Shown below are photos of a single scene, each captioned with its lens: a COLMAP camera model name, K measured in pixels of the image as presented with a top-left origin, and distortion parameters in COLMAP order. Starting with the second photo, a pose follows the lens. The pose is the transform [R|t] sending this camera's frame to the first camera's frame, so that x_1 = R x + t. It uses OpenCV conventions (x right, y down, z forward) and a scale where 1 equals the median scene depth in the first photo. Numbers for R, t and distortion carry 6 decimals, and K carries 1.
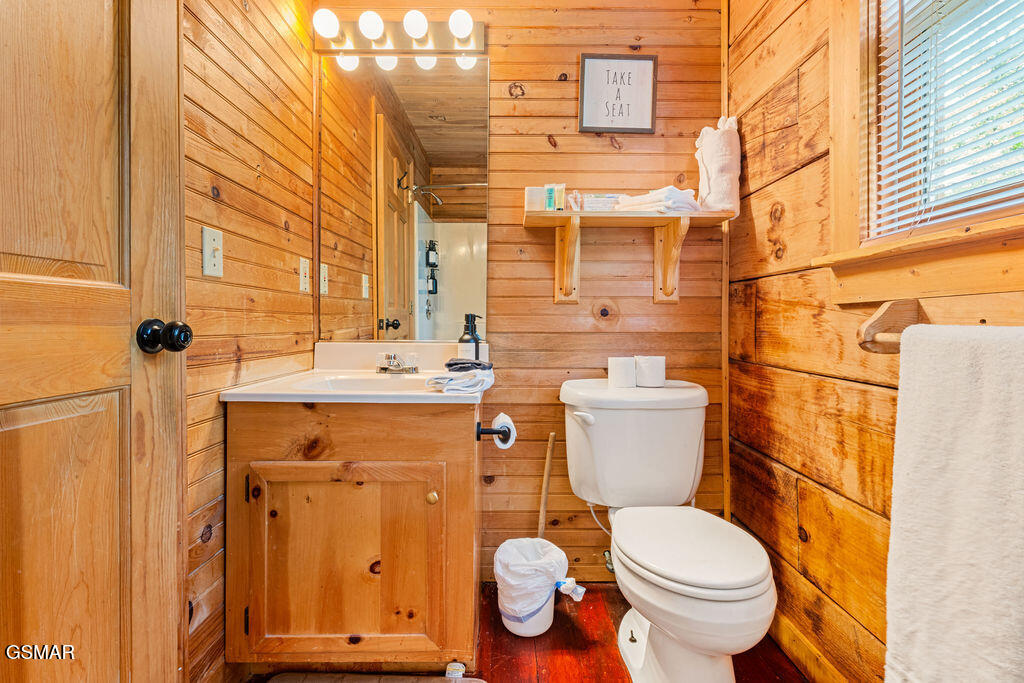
lens RADIAL K [[454.0, 0, 513.0], [0, 454.0, 325.4], [0, 0, 1]] dist [0.000806, 0.000003]
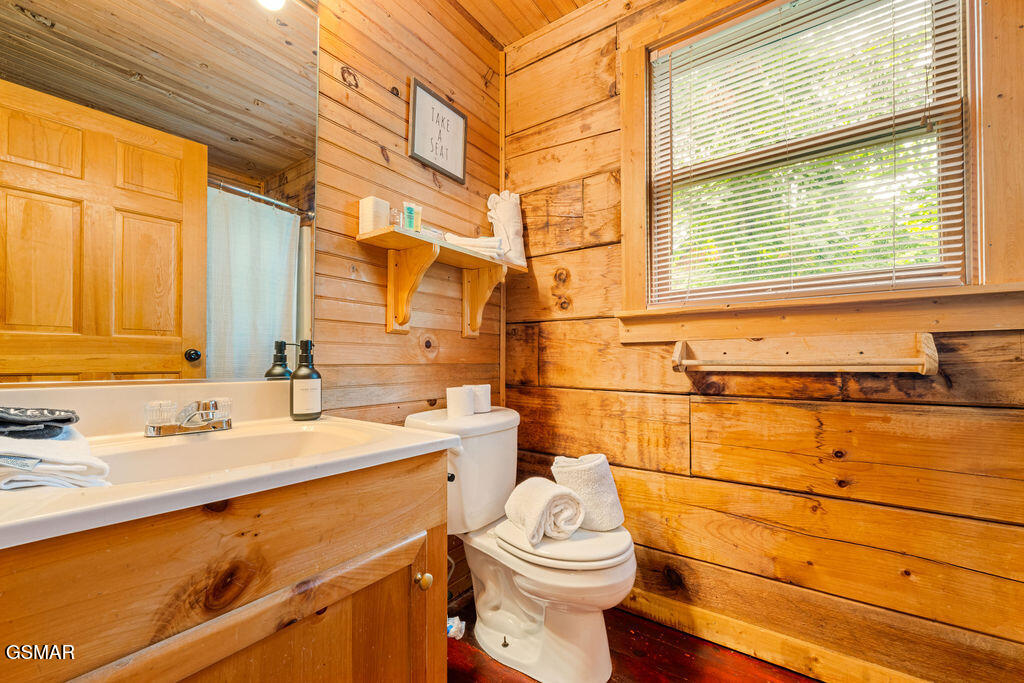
lens RADIAL K [[414.6, 0, 511.7], [0, 414.6, 354.0], [0, 0, 1]] dist [0.000020, 0.000034]
pose [[0.593161, 0.012514, 0.804987, -0.471065], [0.003702, 0.999826, -0.018271, 0.011298], [-0.805075, 0.013818, 0.593011, 0.340720]]
